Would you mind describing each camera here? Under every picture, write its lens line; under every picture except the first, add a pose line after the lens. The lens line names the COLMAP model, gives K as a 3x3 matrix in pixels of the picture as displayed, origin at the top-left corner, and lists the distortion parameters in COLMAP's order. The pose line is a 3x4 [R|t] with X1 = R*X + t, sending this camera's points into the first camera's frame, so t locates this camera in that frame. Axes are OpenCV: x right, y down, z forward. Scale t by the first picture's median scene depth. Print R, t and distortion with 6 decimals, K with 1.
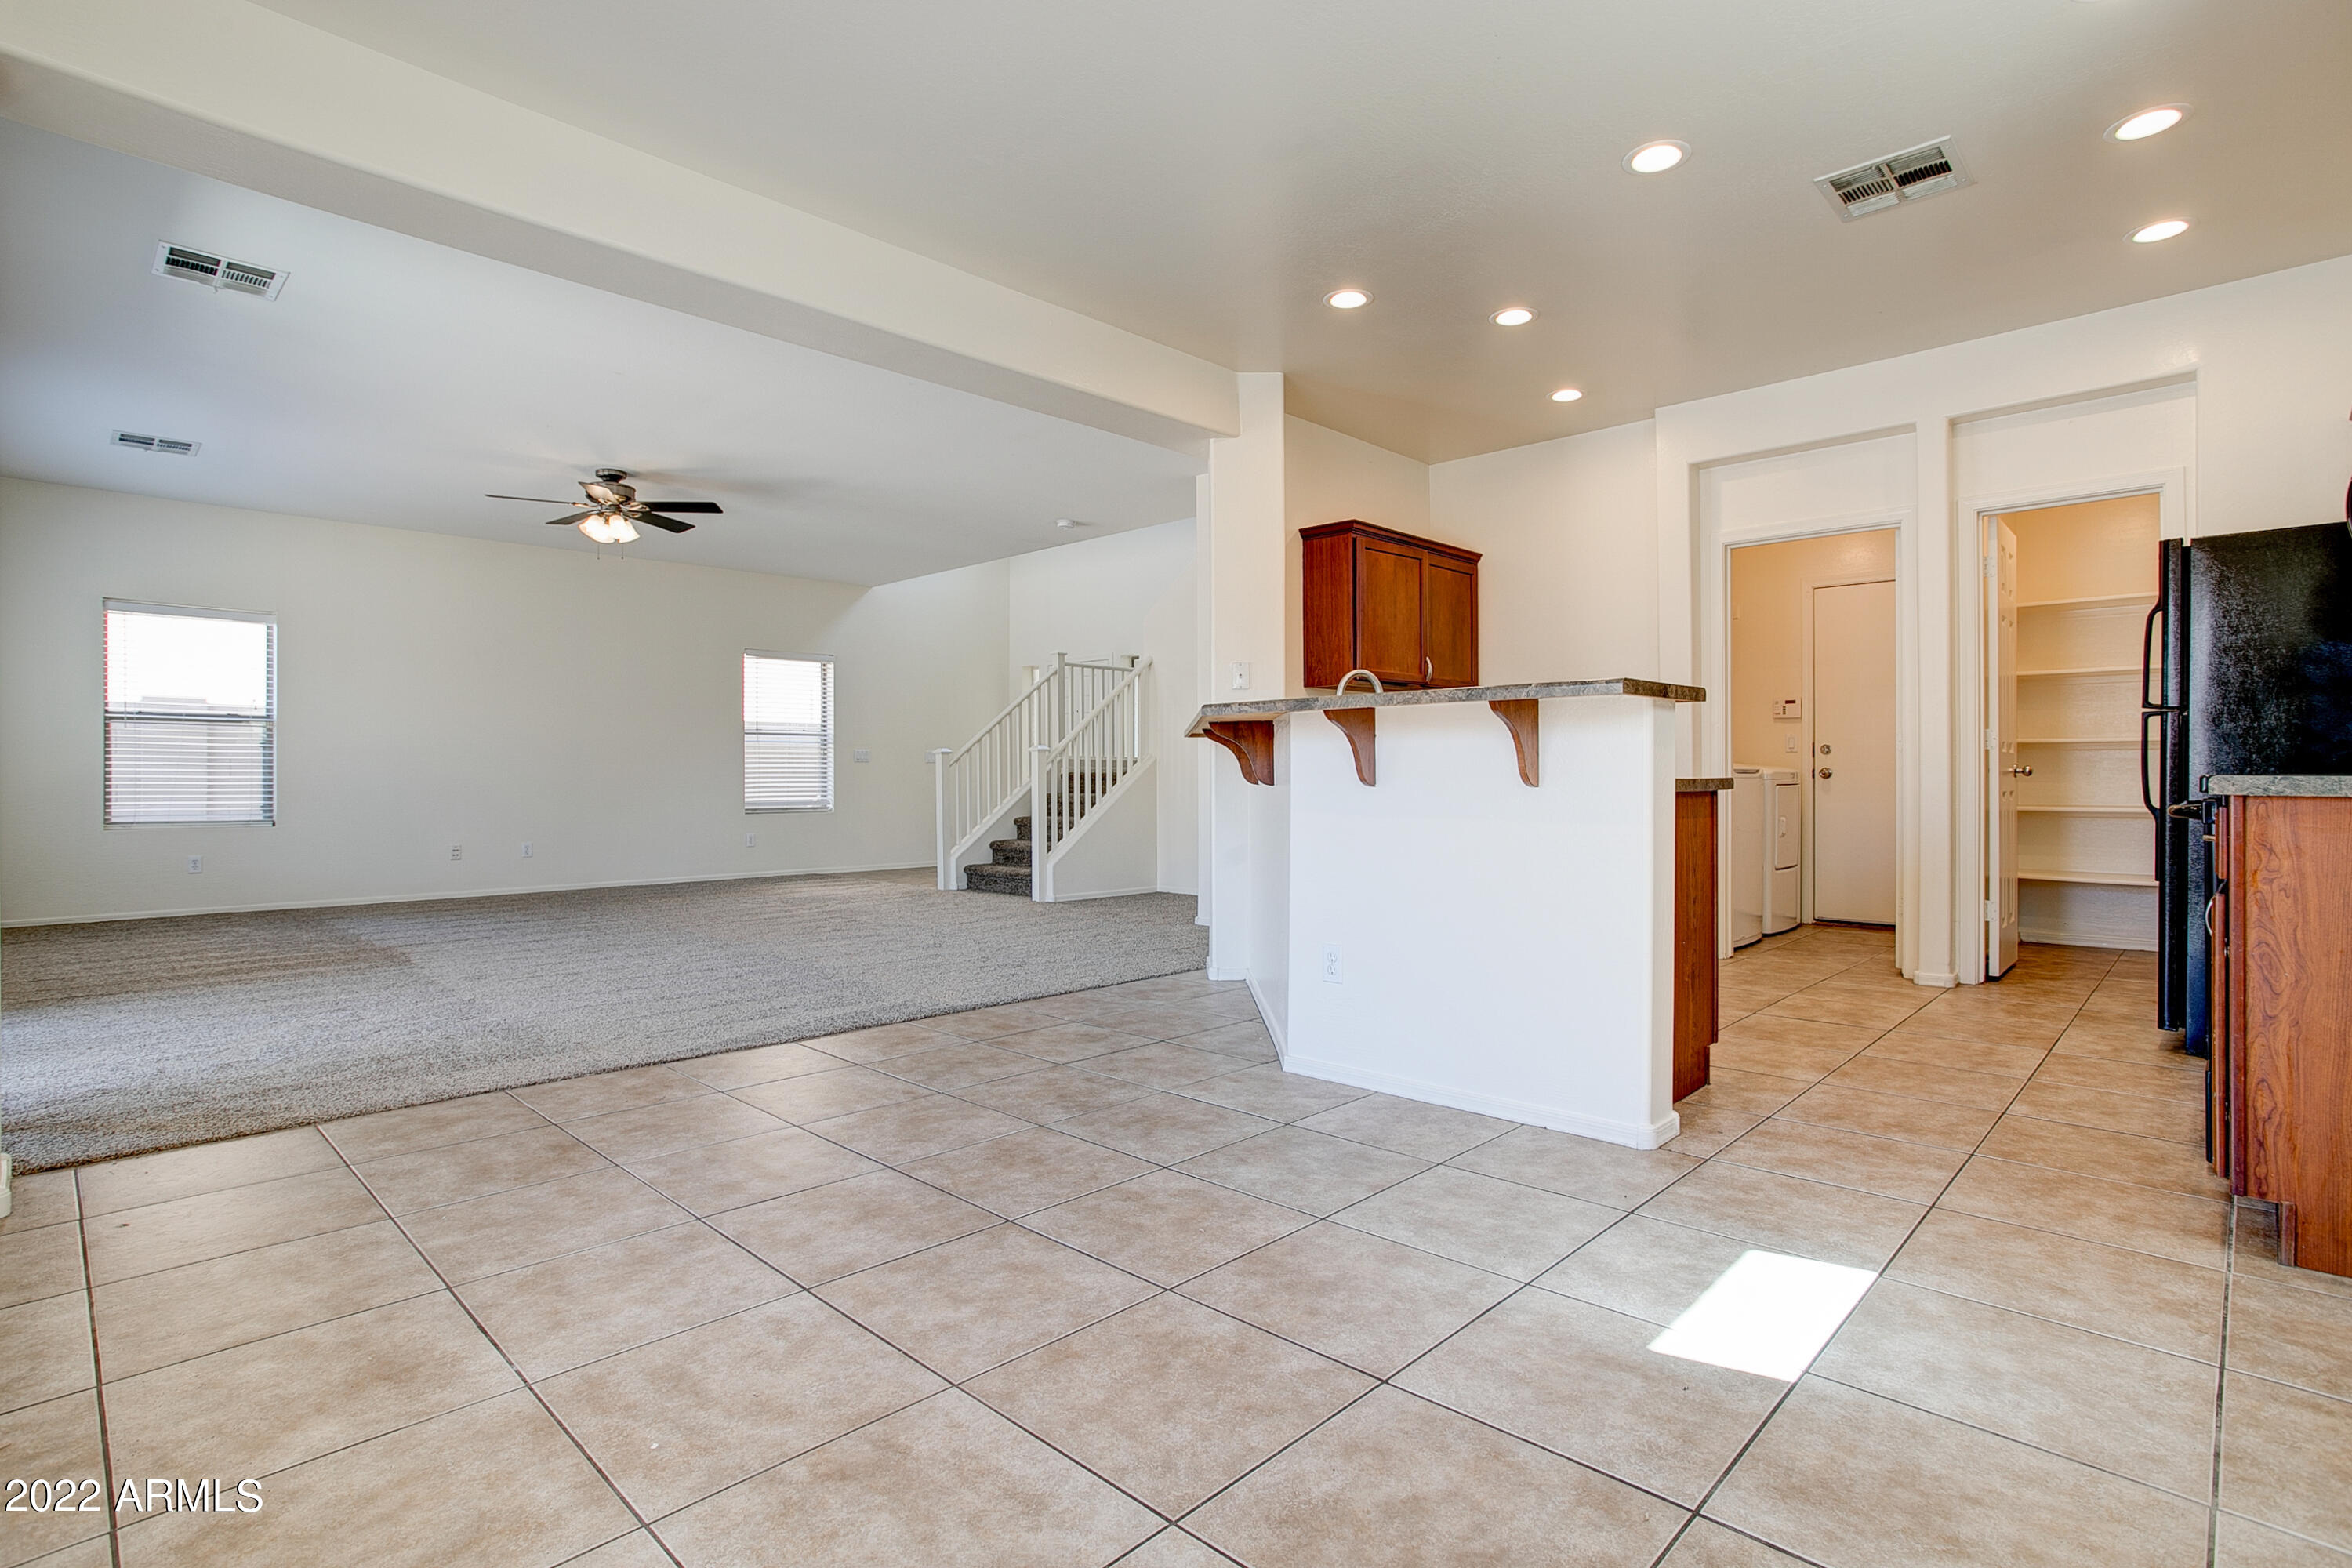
lens RADIAL K [[1169.9, 0, 1181.9], [0, 1169.9, 776.5], [0, 0, 1]] dist [-0.003526, 0.002421]
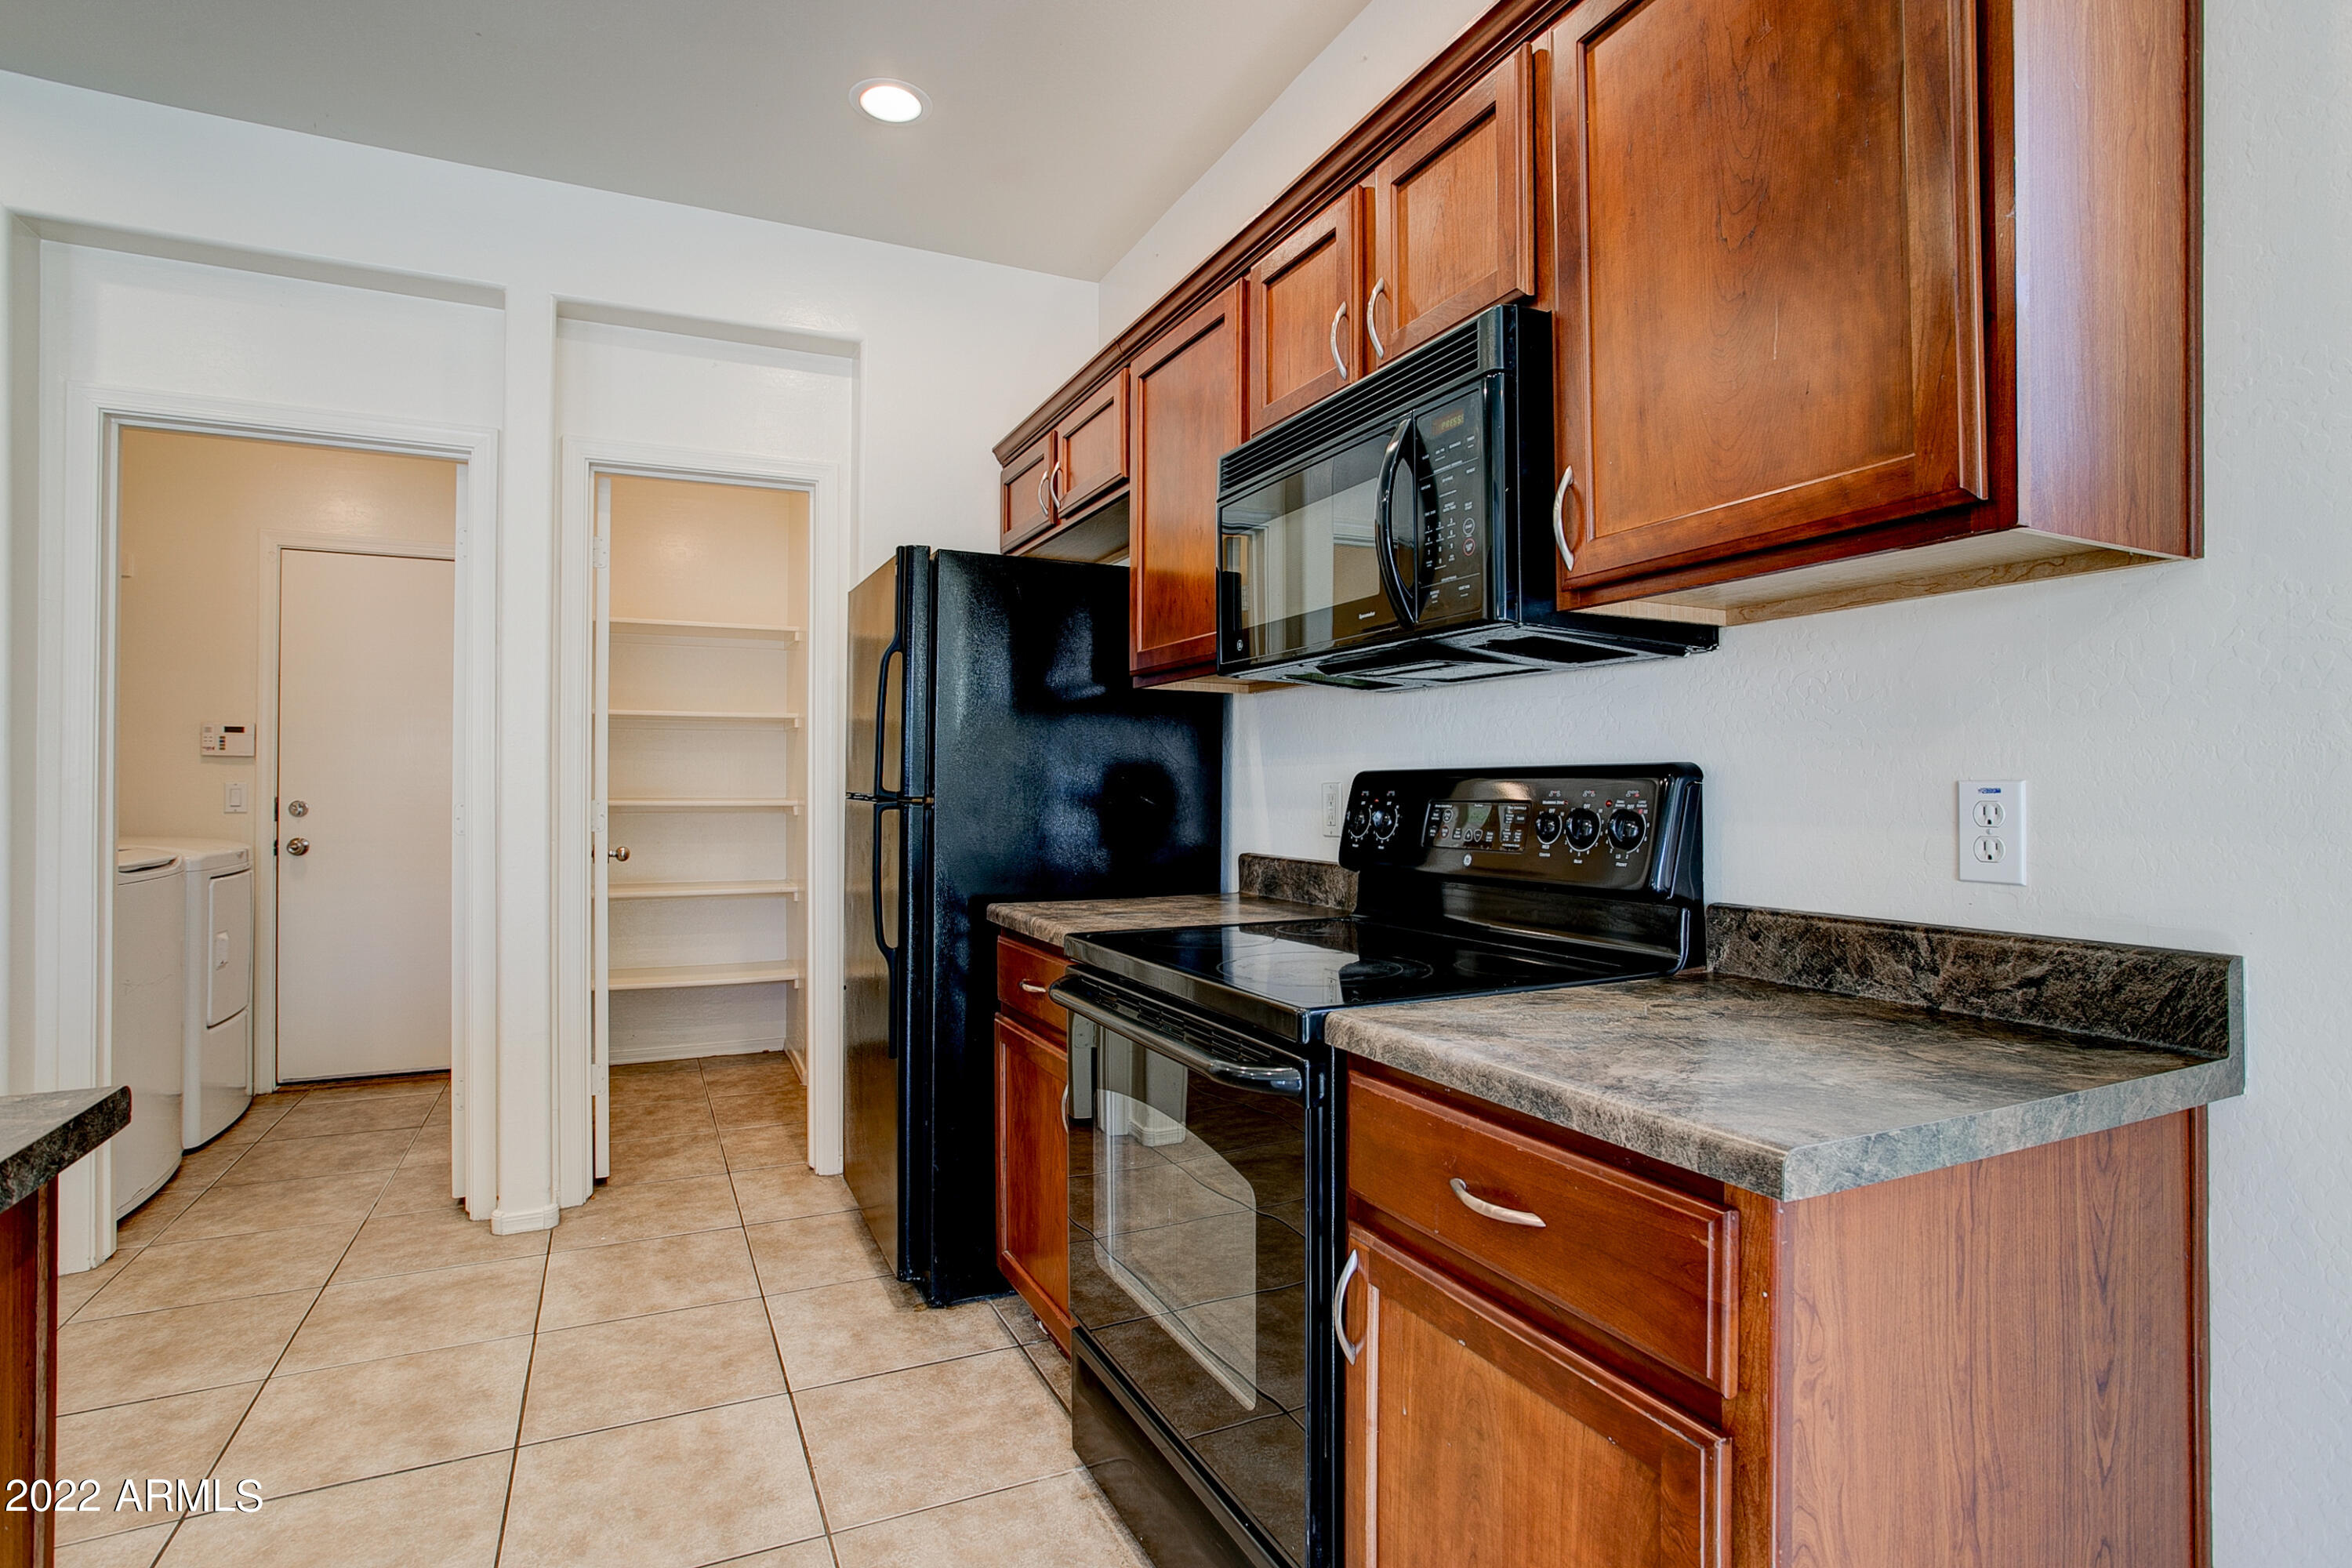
lens RADIAL K [[1169.9, 0, 1179.7], [0, 1169.9, 771.4], [0, 0, 1]] dist [-0.003526, 0.002421]
pose [[0.378810, 0.009926, 0.925421, 0.201853], [0.001268, 0.999936, -0.011244, -0.048354], [-0.925474, 0.005432, 0.378773, 0.438704]]
